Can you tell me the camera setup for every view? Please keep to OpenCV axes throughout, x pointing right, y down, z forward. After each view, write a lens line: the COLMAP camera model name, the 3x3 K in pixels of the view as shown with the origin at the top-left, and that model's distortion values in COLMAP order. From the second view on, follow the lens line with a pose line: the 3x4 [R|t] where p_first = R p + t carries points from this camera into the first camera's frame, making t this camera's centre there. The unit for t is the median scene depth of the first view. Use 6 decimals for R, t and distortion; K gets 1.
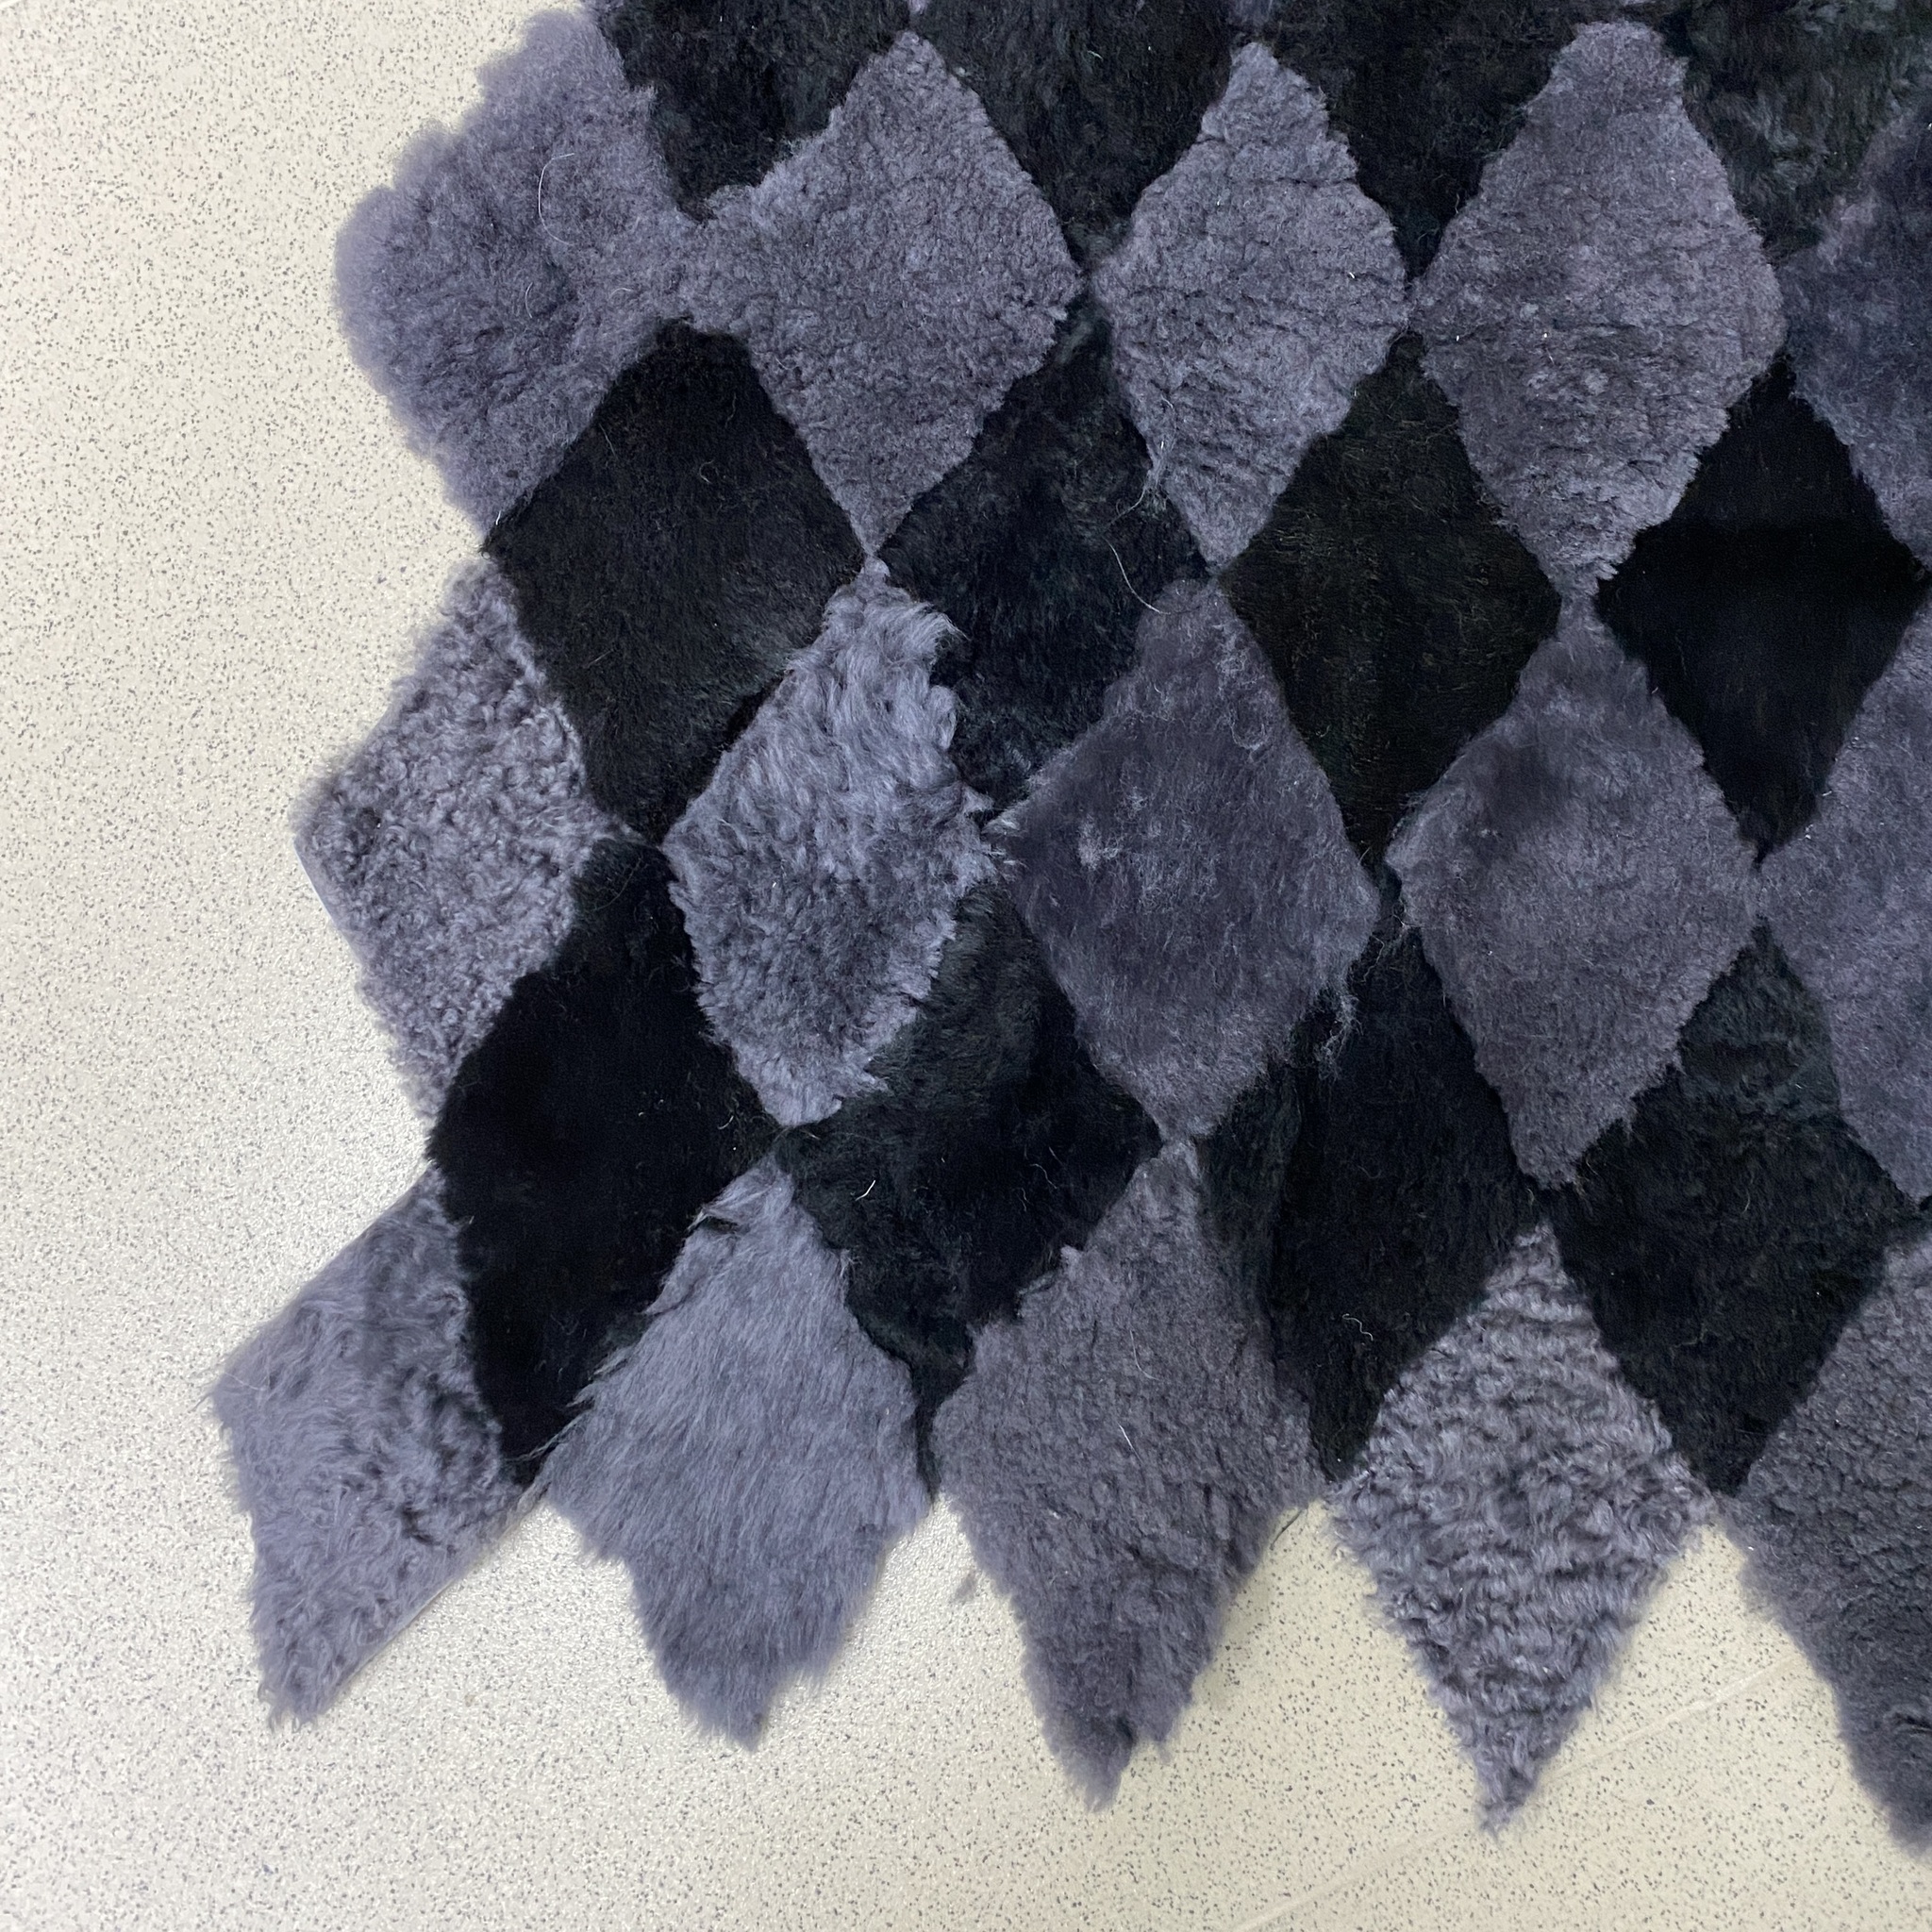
lens RADIAL K [[1832.8, 0, 964.8], [0, 1832.8, 879.1], [0, 0, 1]] dist [0.166829, -0.411470]
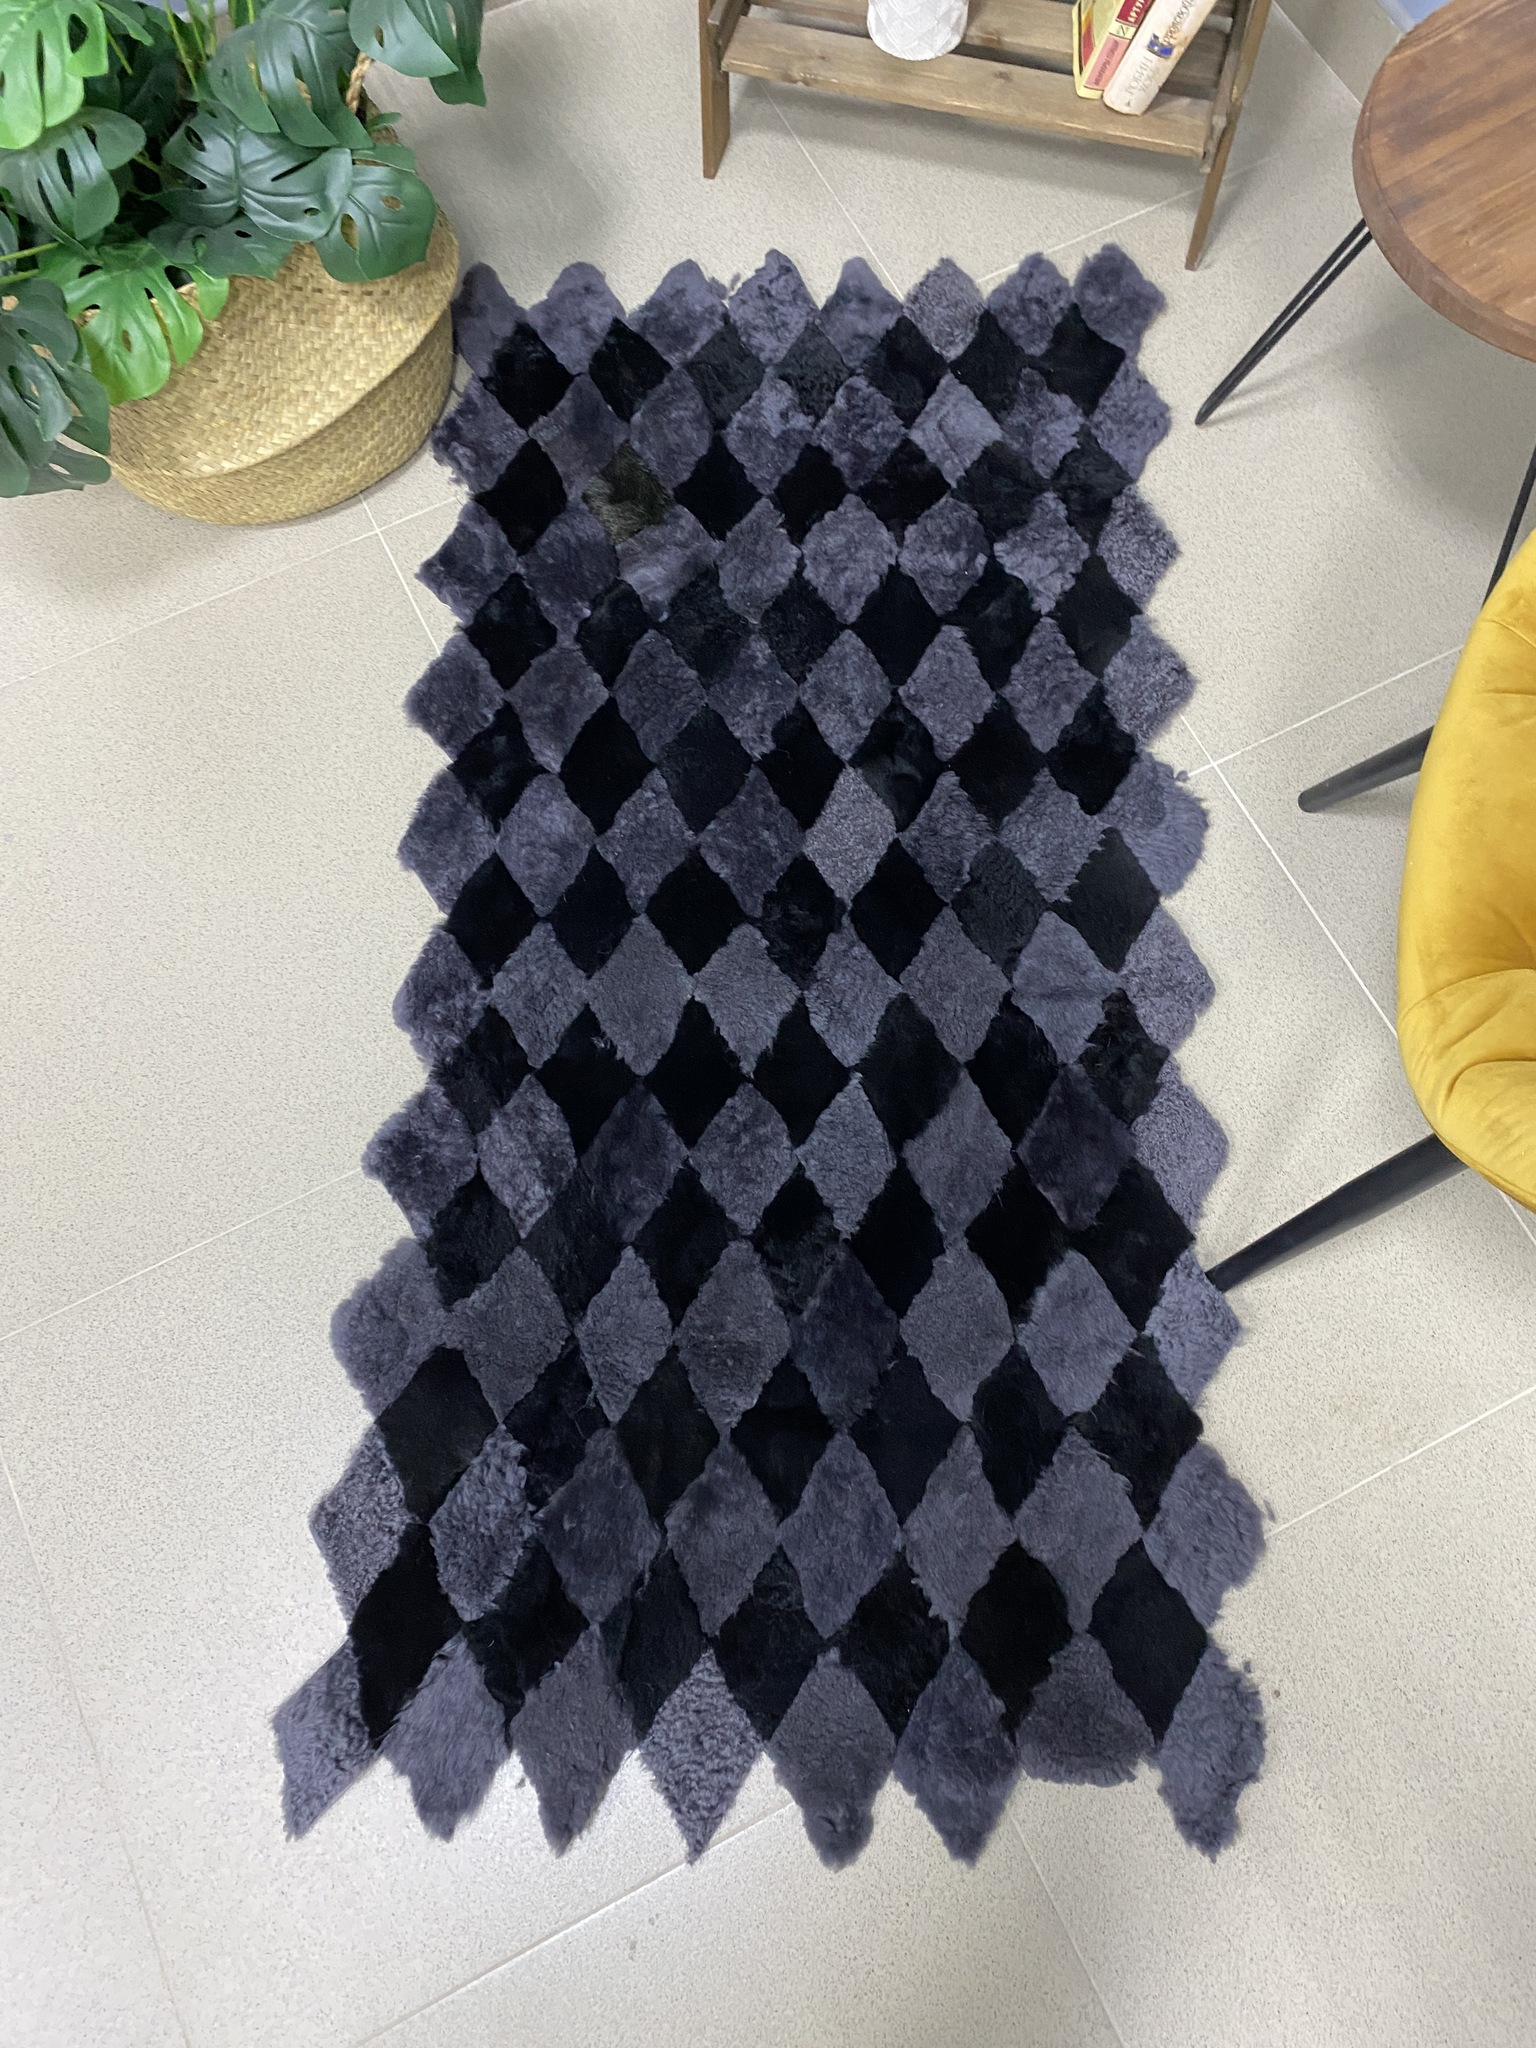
lens RADIAL K [[1512.3, 0, 794.7], [0, 1512.3, 976.6], [0, 0, 1]] dist [0.002103, -0.007051]
pose [[0.999600, -0.016492, 0.022964, 0.408261], [0.021453, 0.971487, -0.236122, -0.301125], [-0.018415, 0.236520, 0.971452, -1.697467]]
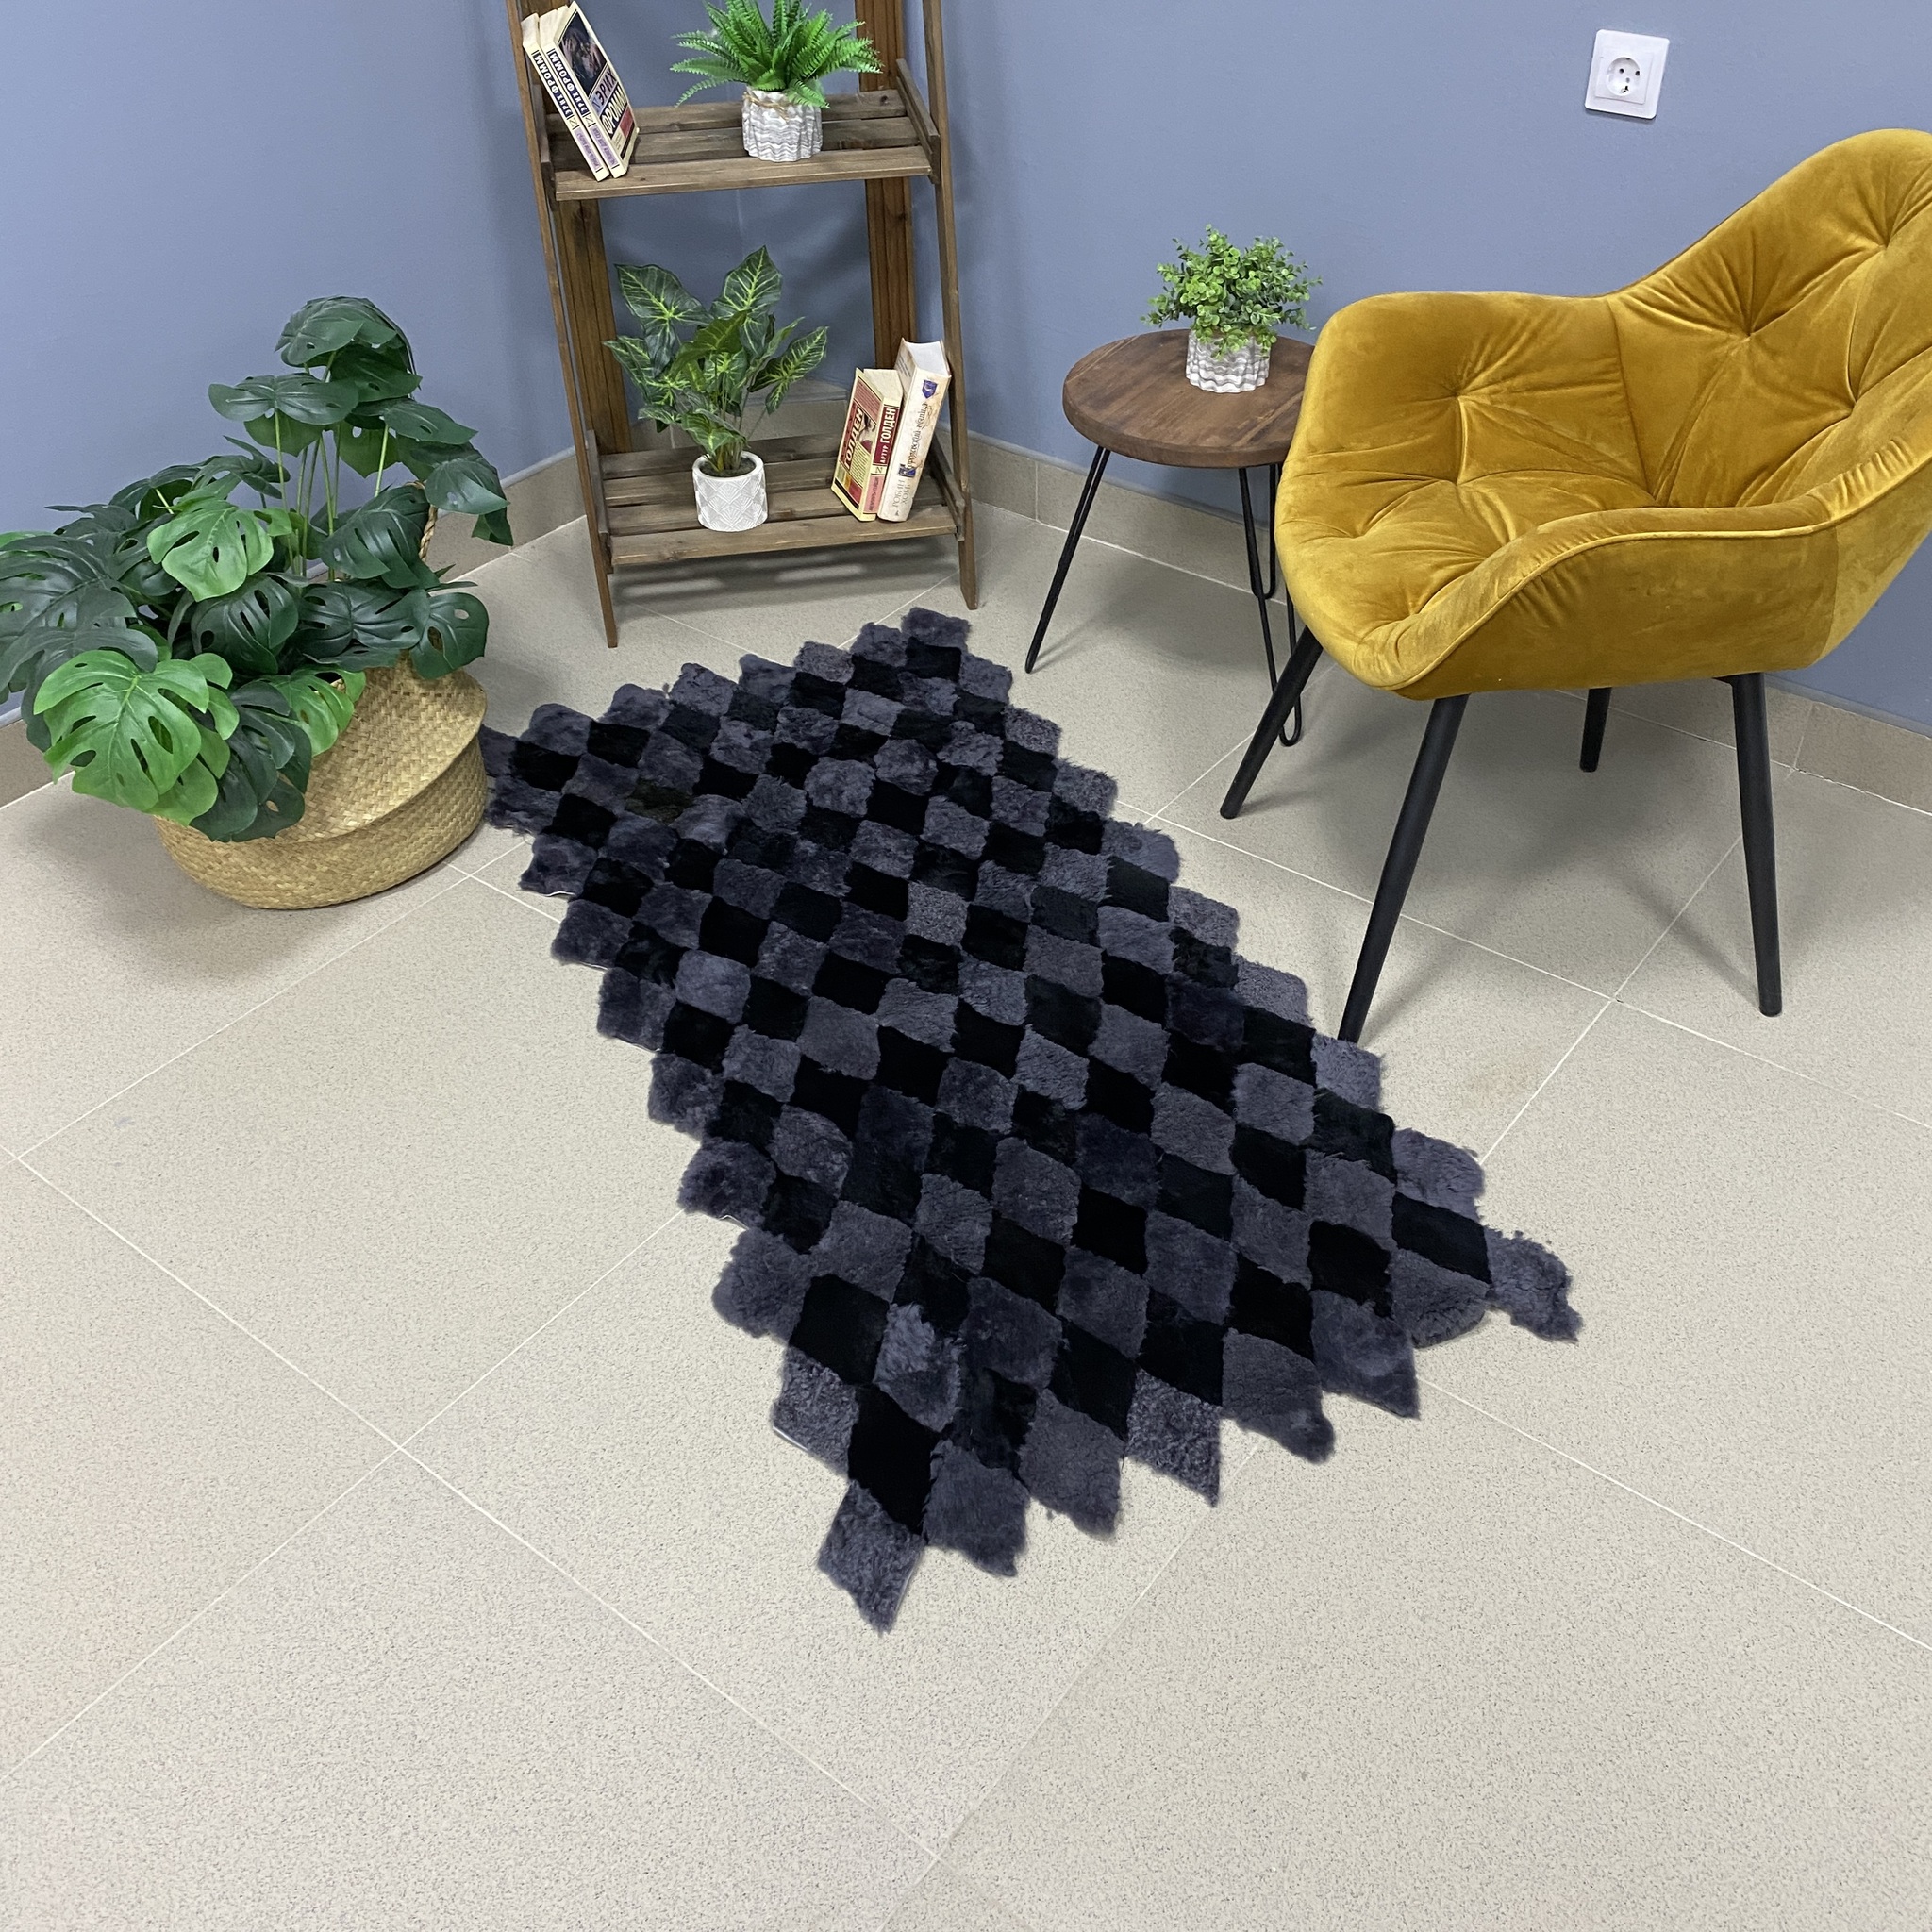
lens RADIAL K [[1880.3, 0, 973.6], [0, 1880.3, 937.6], [0, 0, 1]] dist [0.024593, -0.022722]
pose [[0.886879, -0.269893, 0.374972, -1.121829], [0.457754, 0.623148, -0.634152, 1.816289], [-0.062510, 0.734060, 0.676201, -2.047291]]
